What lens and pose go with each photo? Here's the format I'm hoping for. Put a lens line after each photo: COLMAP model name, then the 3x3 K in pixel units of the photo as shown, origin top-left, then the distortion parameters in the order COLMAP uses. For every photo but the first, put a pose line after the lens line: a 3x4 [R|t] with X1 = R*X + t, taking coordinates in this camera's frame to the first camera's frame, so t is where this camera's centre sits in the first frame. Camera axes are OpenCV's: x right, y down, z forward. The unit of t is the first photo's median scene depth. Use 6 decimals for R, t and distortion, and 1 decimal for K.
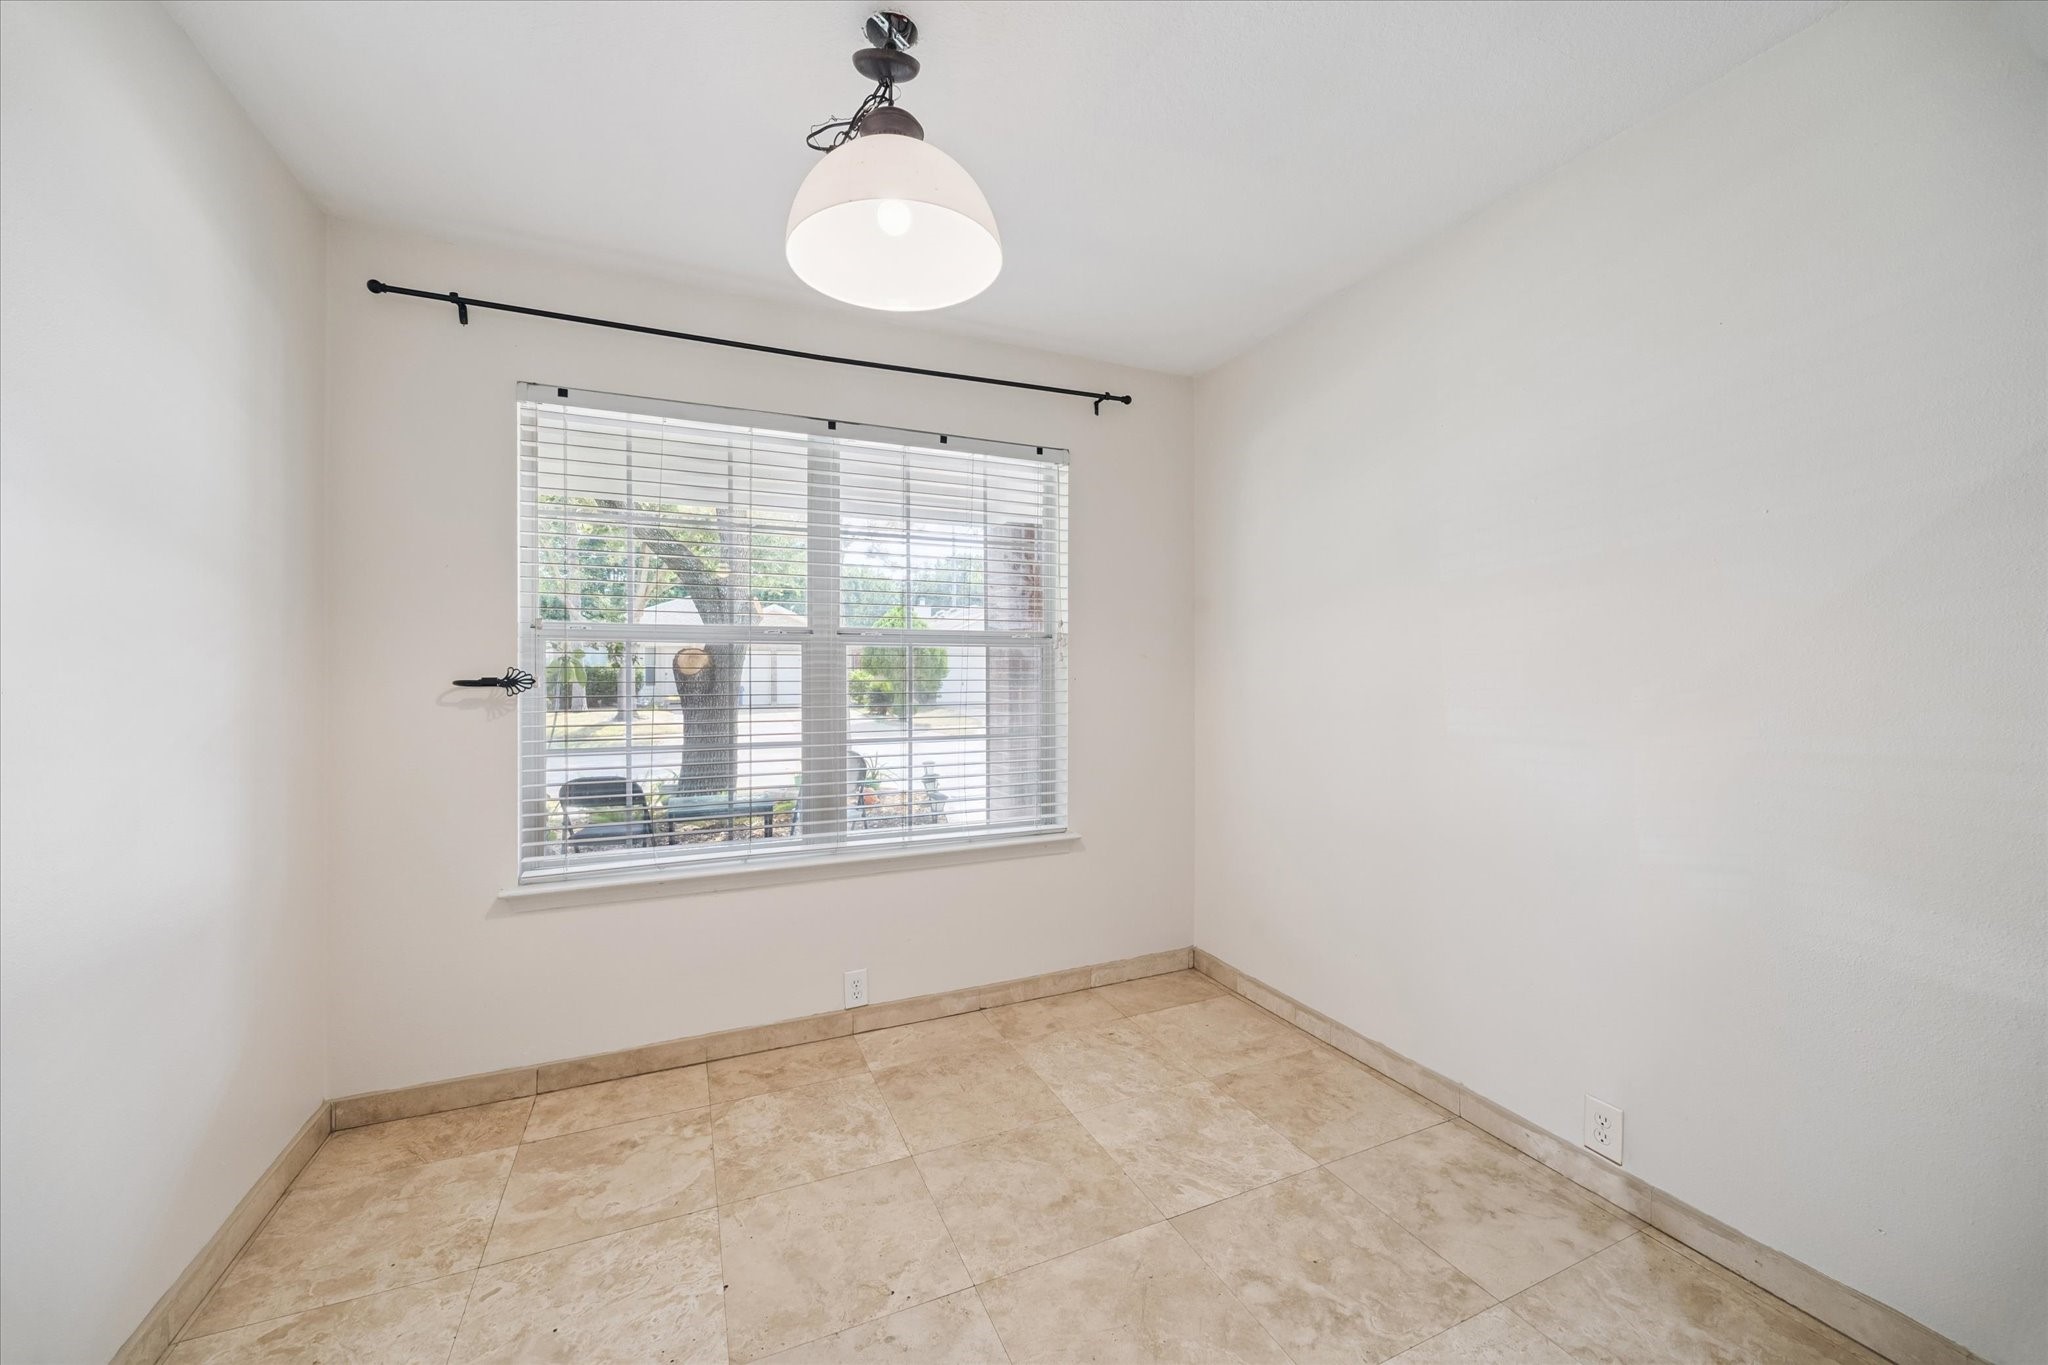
lens RADIAL K [[781.5, 0, 1028.1], [0, 781.5, 677.5], [0, 0, 1]] dist [-0.001084, -0.000204]
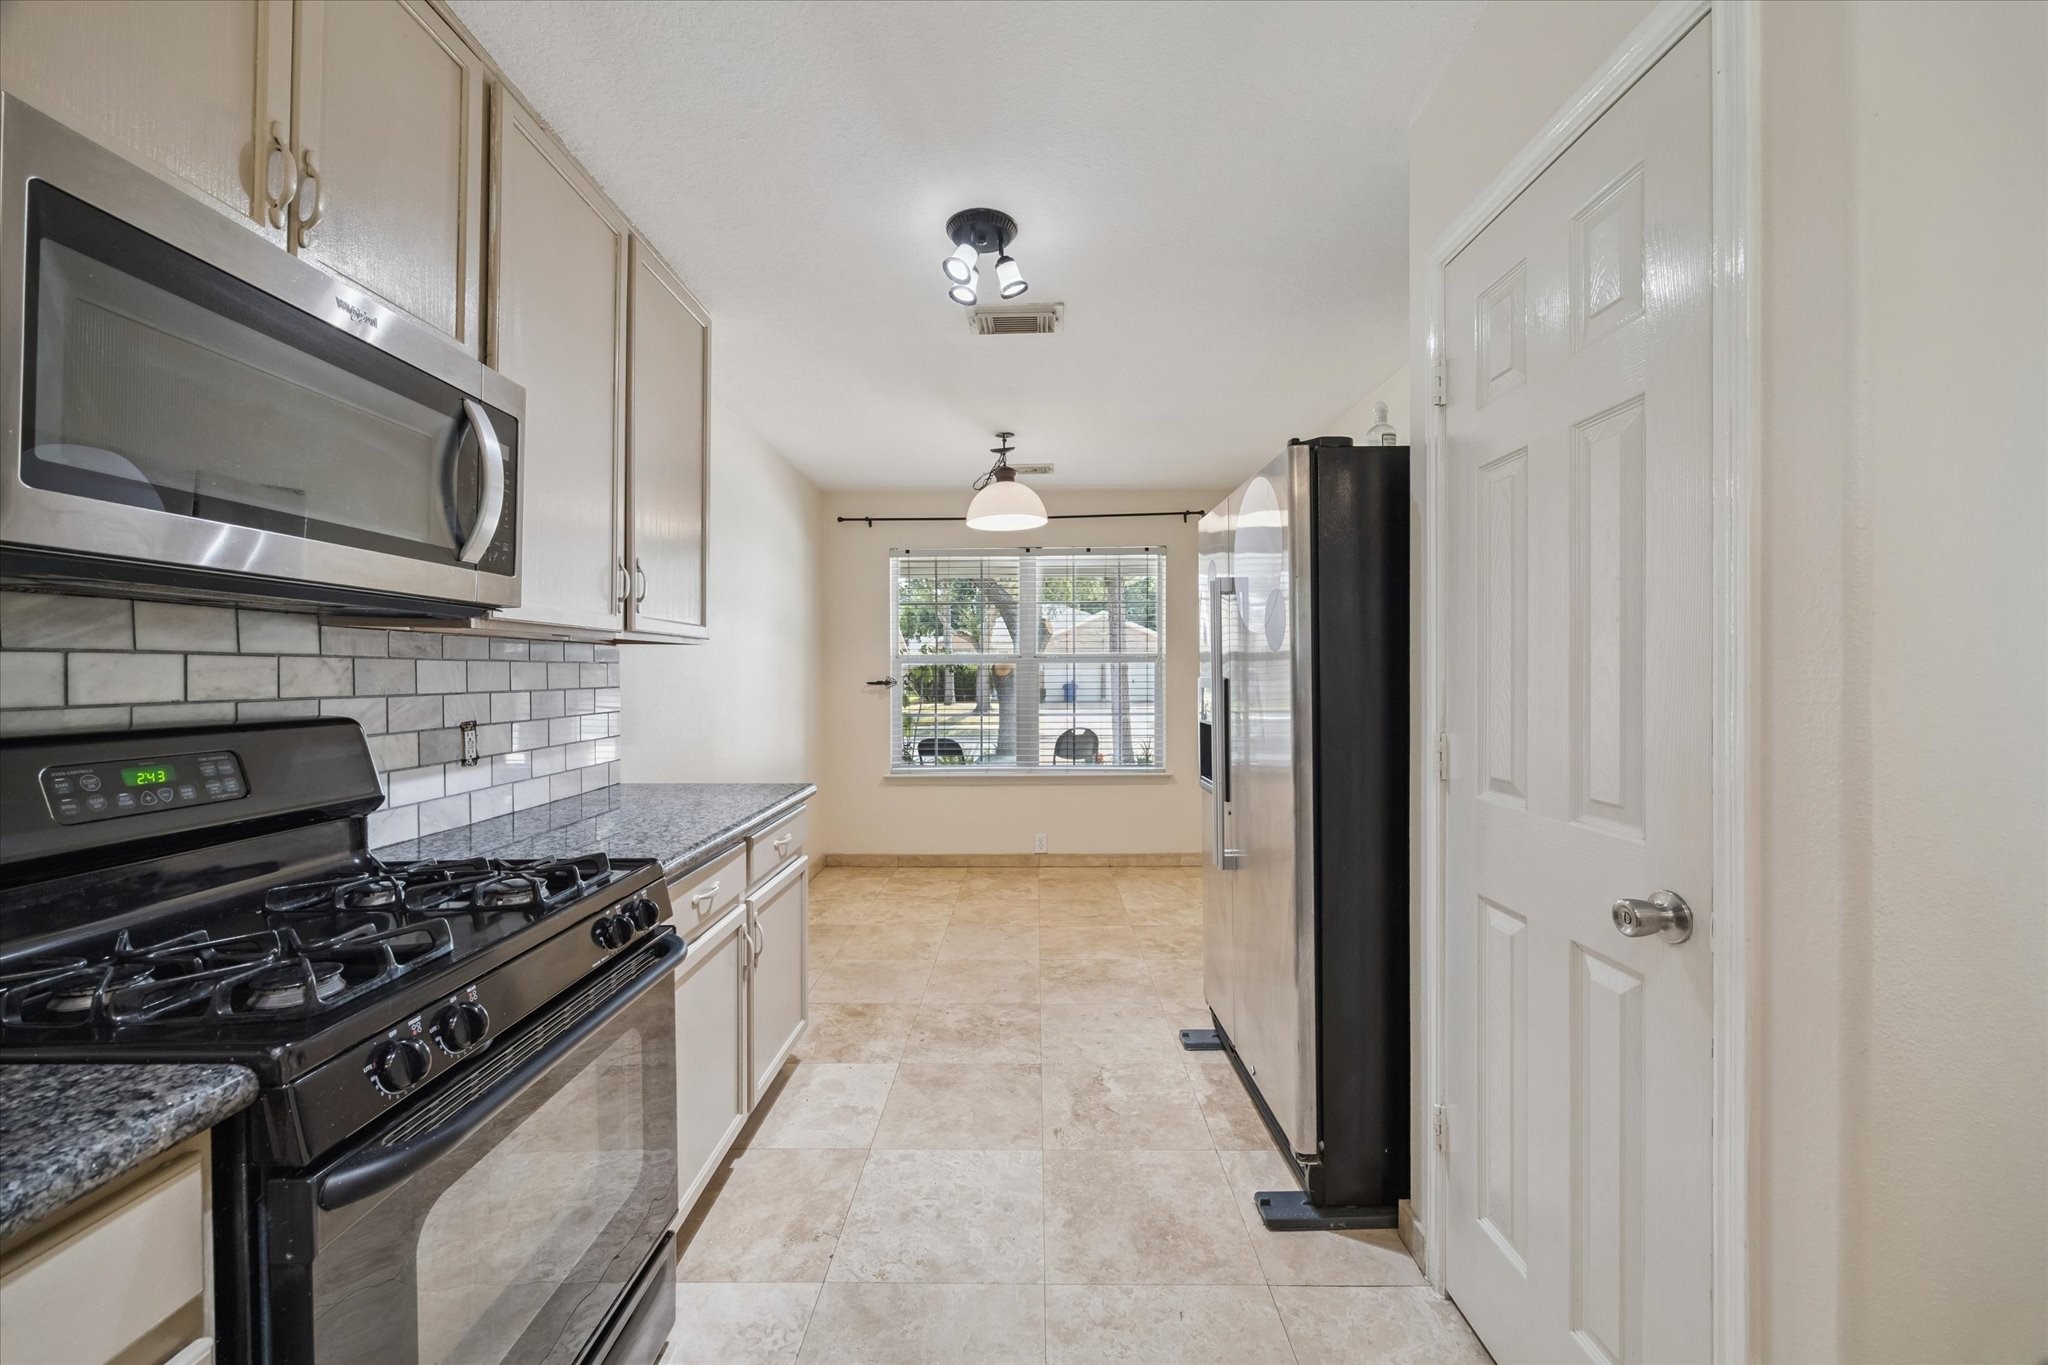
lens RADIAL K [[781.5, 0, 1021.2], [0, 781.5, 673.5], [0, 0, 1]] dist [-0.001084, -0.000204]
pose [[0.905877, -0.002976, -0.423531, 0.671777], [0.002089, 0.999995, -0.002558, -0.014866], [0.423537, 0.001433, 0.905878, -0.921569]]
